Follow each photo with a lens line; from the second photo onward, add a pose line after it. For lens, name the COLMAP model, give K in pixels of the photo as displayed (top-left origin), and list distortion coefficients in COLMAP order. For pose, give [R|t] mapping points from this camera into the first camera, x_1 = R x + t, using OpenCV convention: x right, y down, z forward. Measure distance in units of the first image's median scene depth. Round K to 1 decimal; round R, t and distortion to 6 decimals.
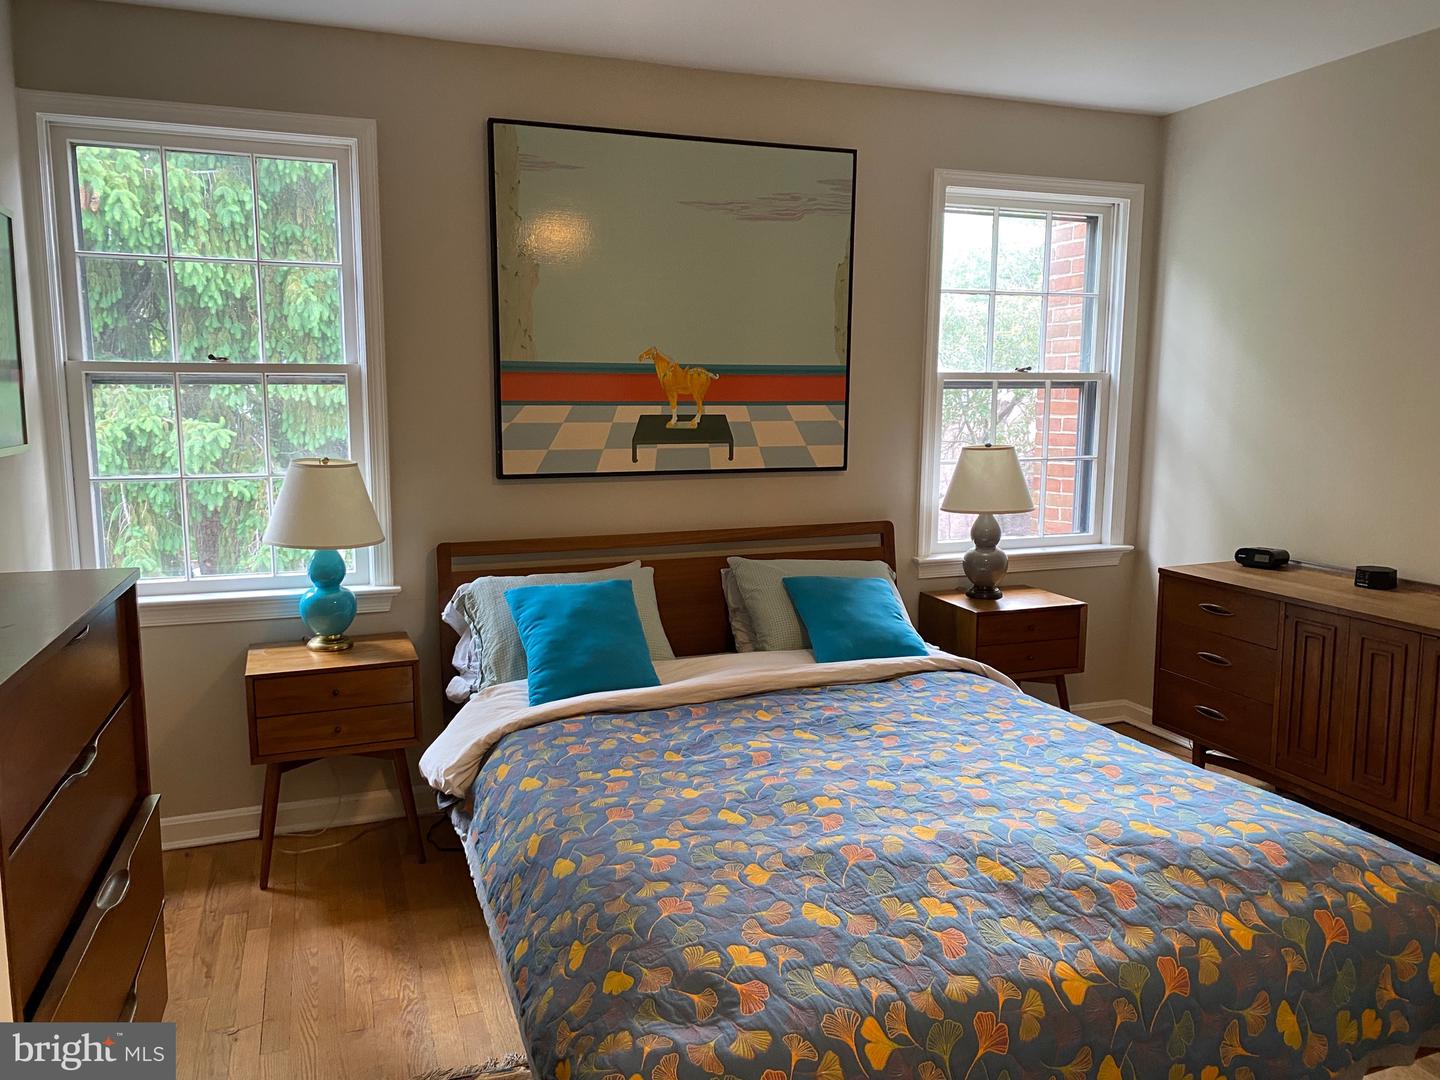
lens RADIAL K [[1085.1, 0, 720.0], [0, 1085.1, 535.9], [0, 0, 1]] dist [0.055596, -0.075881]
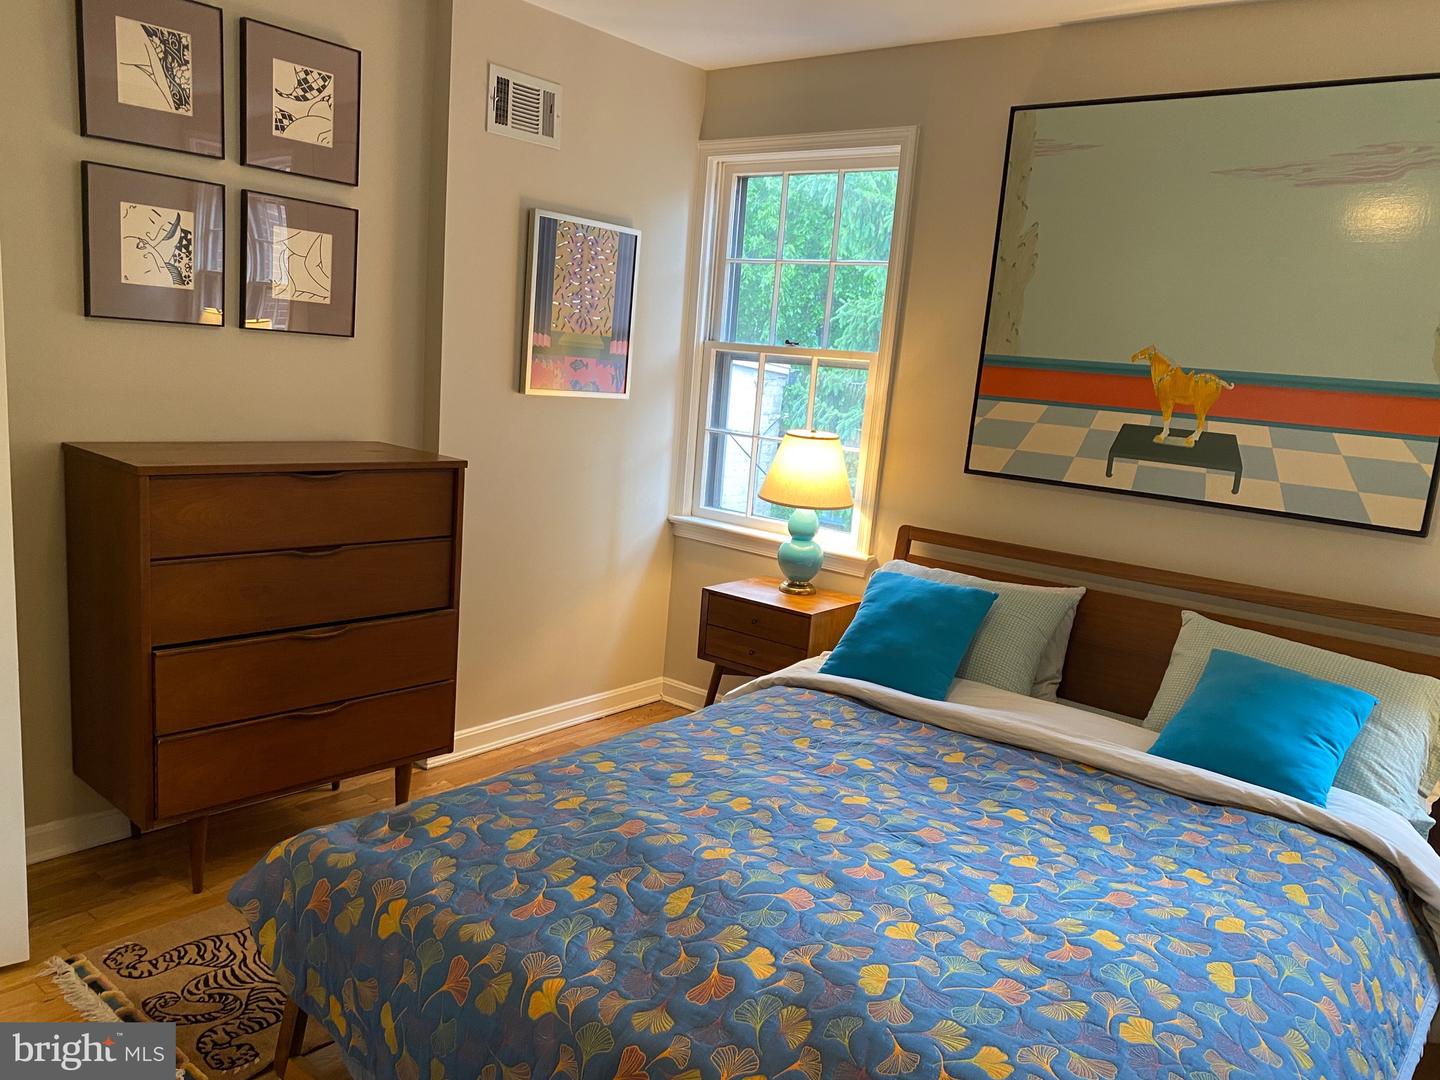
lens RADIAL K [[1085.1, 0, 685.2], [0, 1085.1, 531.1], [0, 0, 1]] dist [0.055596, -0.075881]
pose [[0.498390, 0.177580, -0.848571, 0.536588], [-0.195792, 0.976565, 0.089371, -0.039756], [0.844555, 0.121602, 0.521478, 0.280970]]
